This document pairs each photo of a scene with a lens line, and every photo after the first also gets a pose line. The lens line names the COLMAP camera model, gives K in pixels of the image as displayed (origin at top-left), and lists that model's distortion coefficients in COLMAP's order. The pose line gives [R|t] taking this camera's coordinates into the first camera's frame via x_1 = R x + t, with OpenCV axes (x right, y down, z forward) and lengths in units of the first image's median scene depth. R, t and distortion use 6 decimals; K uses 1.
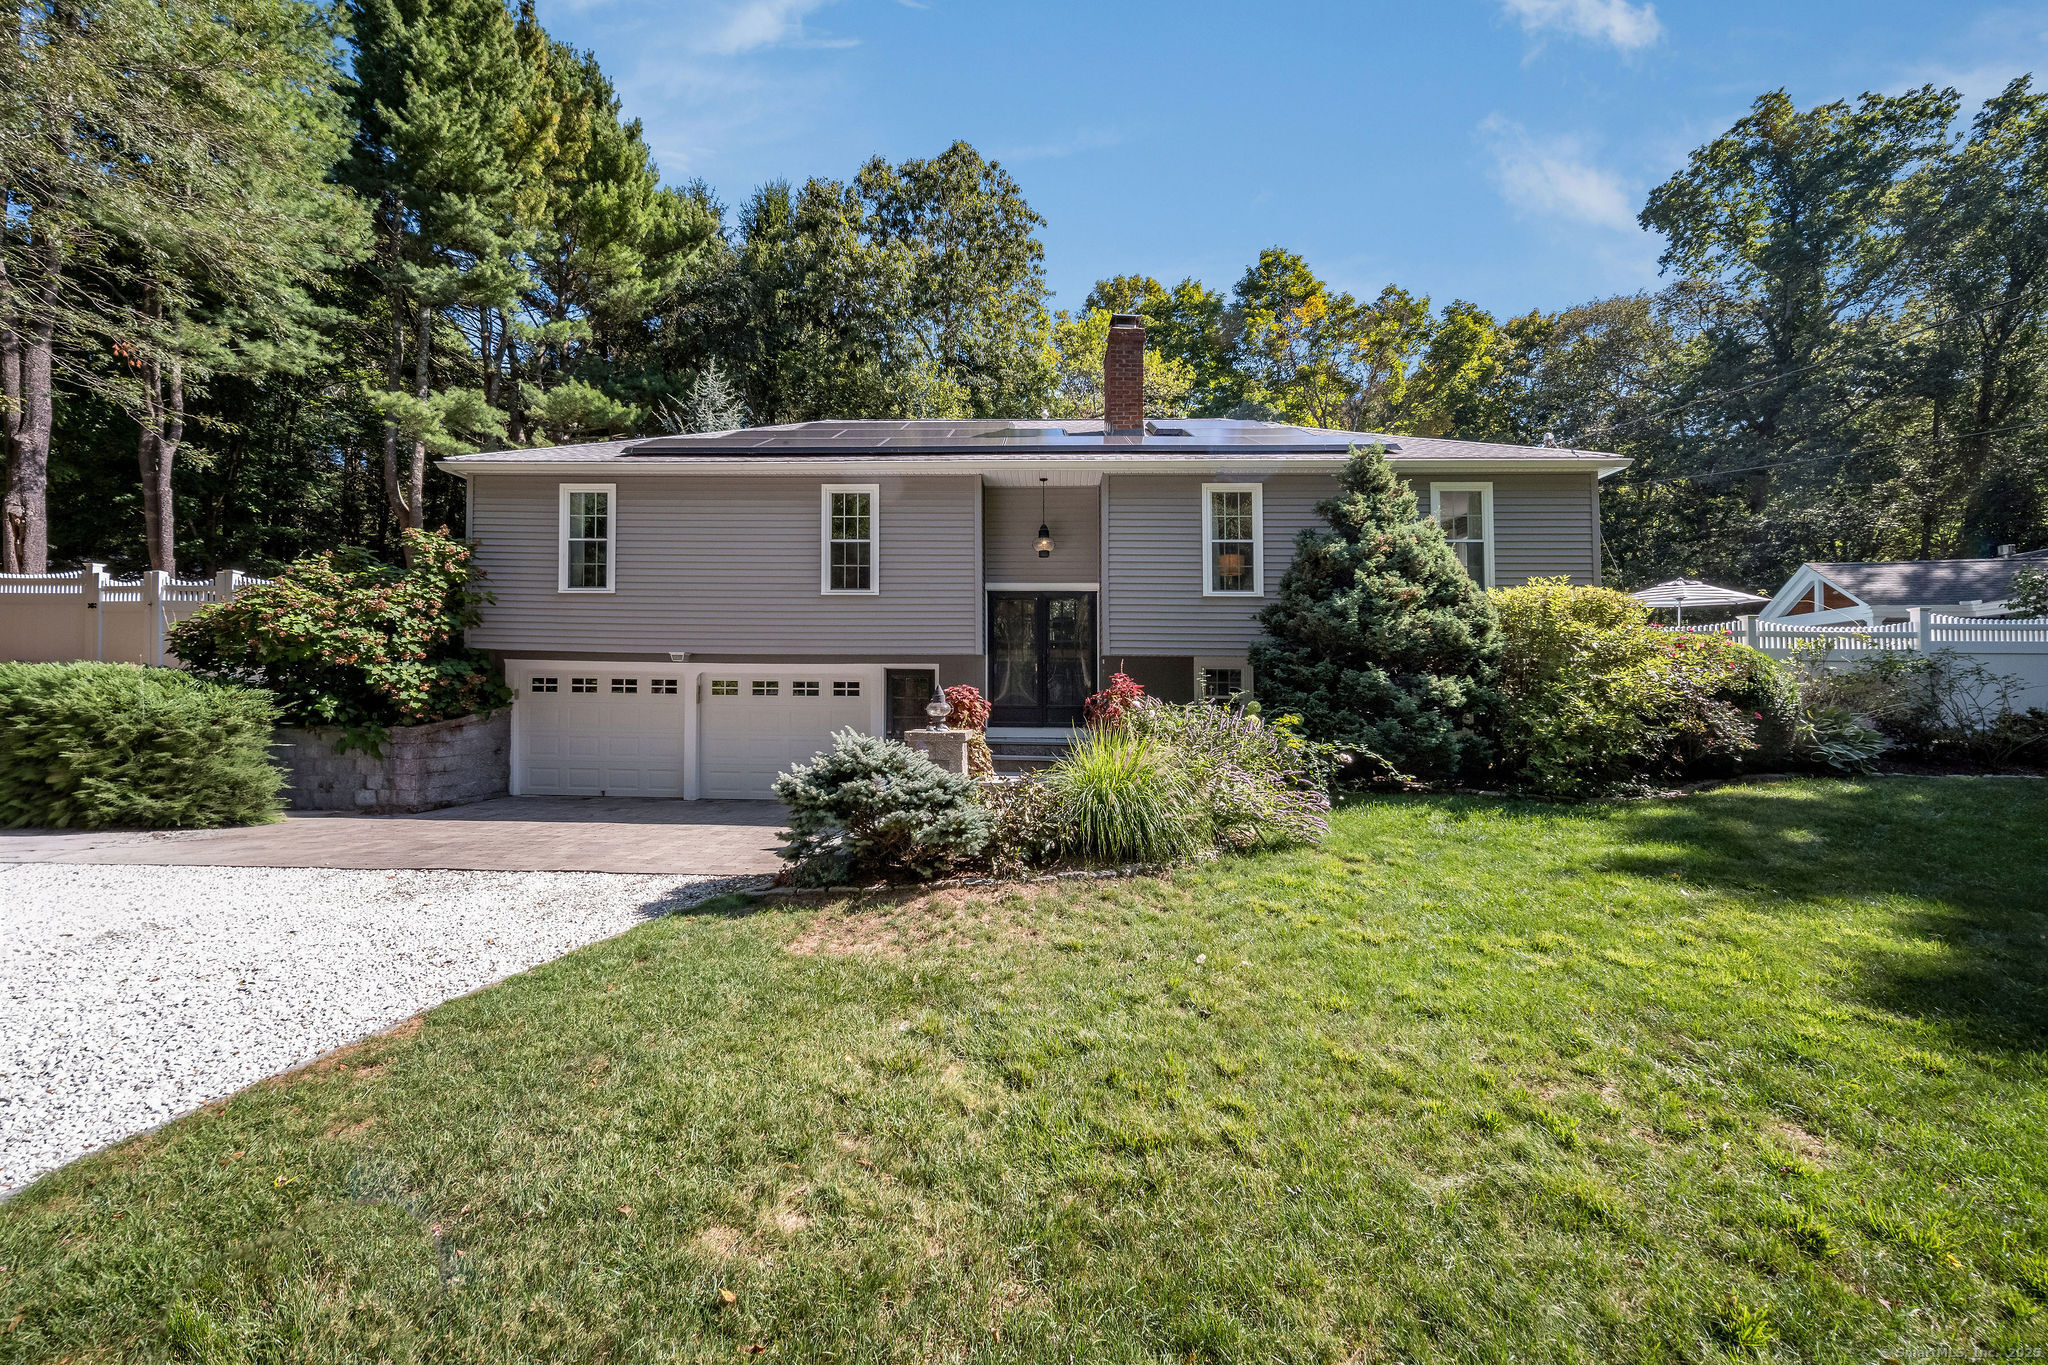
lens RADIAL K [[749.3, 0, 1024.0], [0, 749.3, 682.5], [0, 0, 1]] dist [0.000770, 0.000018]
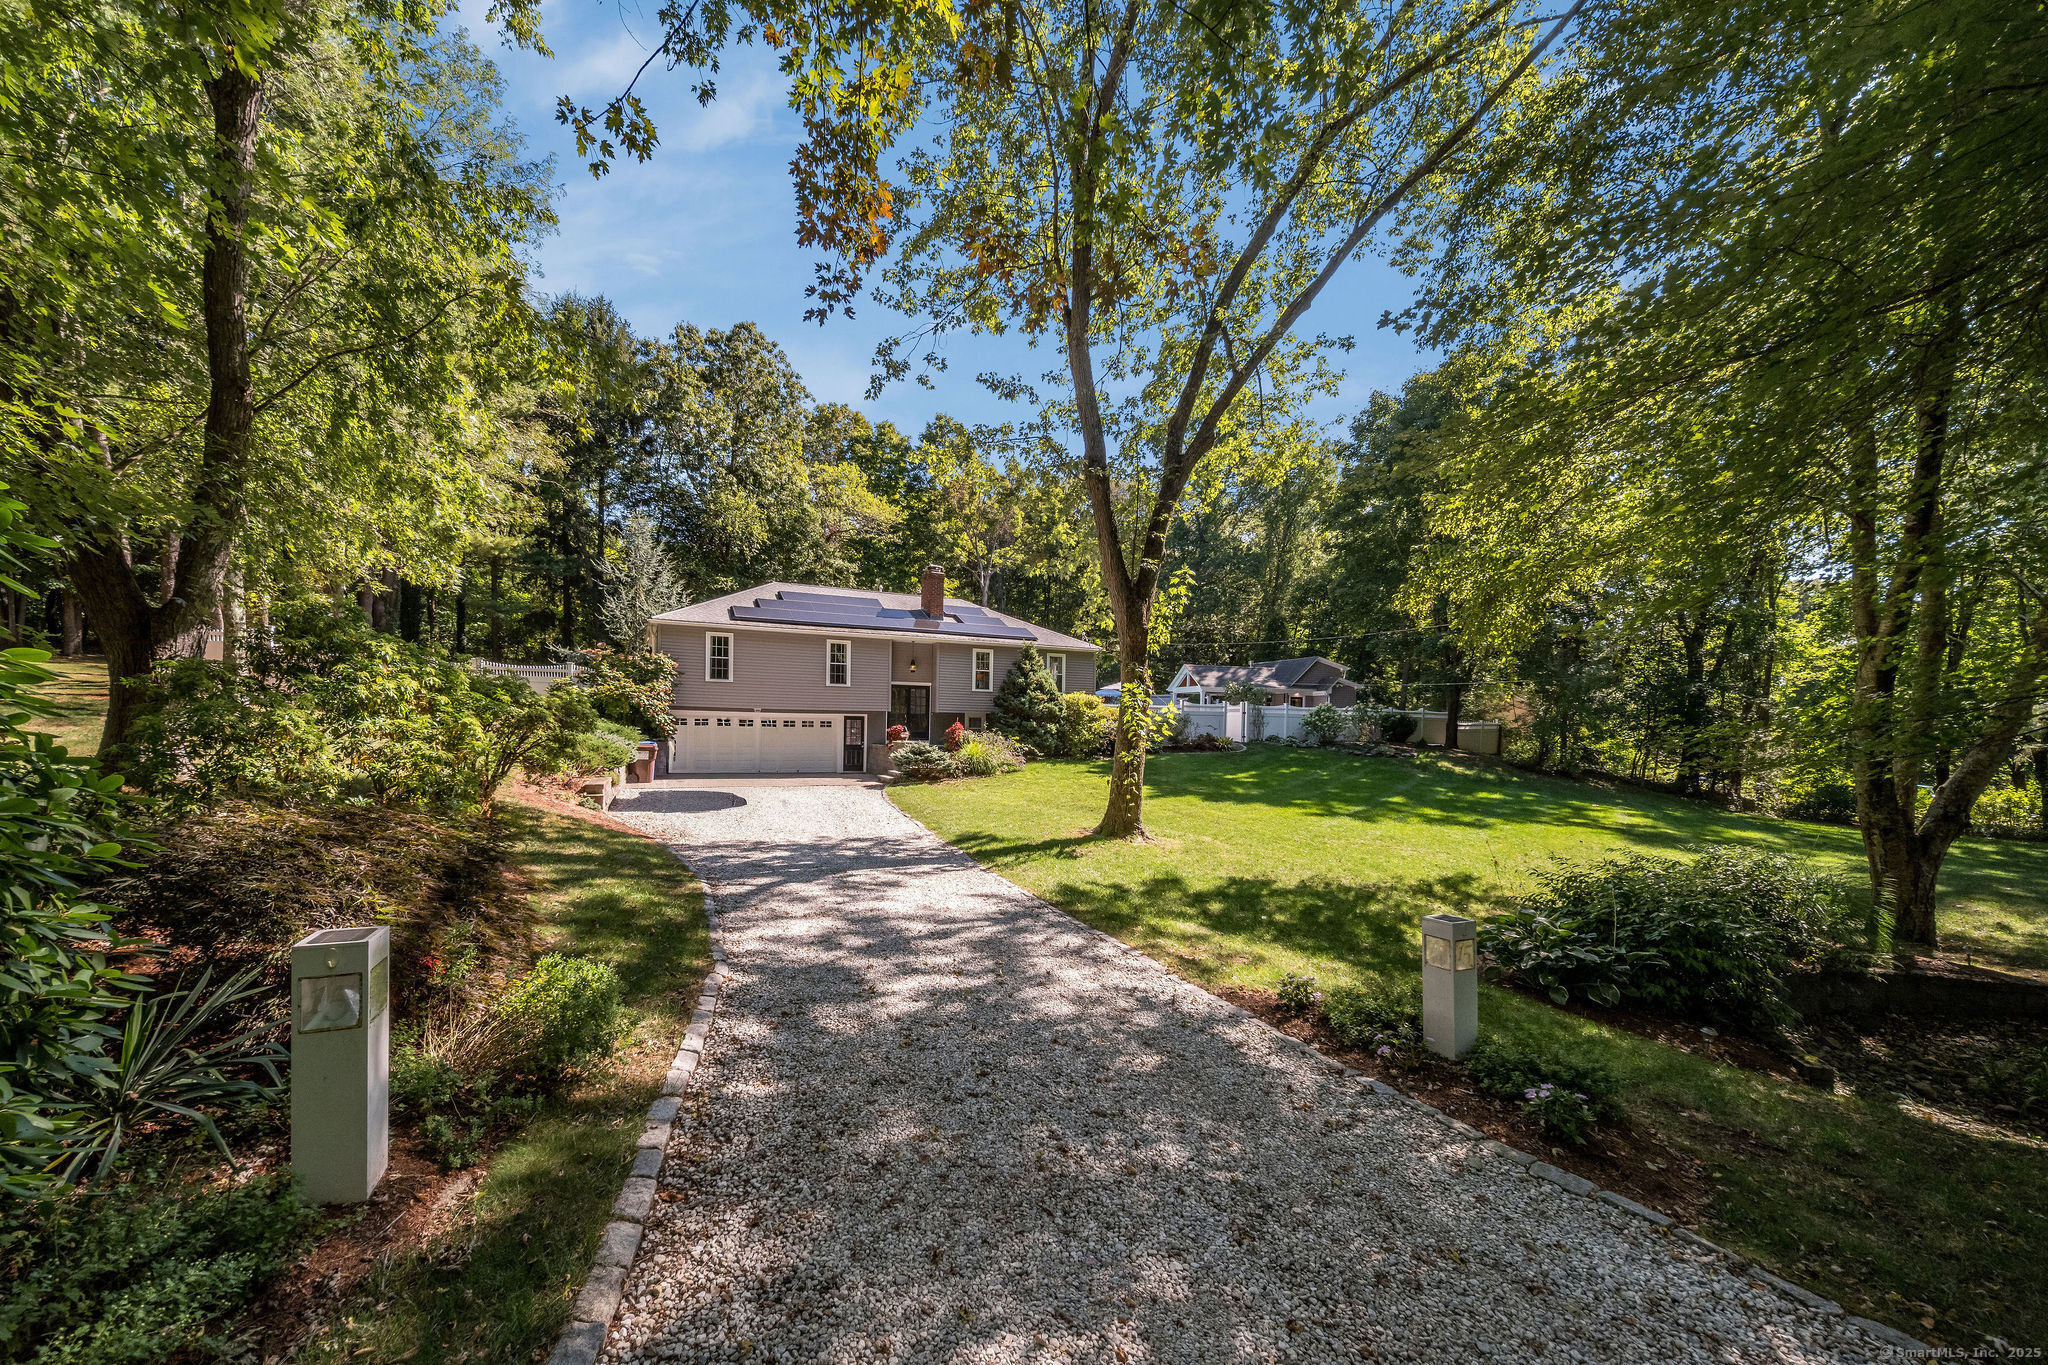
lens RADIAL K [[749.3, 0, 1024.0], [0, 749.3, 682.5], [0, 0, 1]] dist [0.000770, 0.000018]
pose [[0.875963, 0.030785, 0.481394, -0.994582], [-0.022341, 0.999480, -0.023264, -0.097558], [-0.481860, 0.009623, 0.876195, -1.602303]]
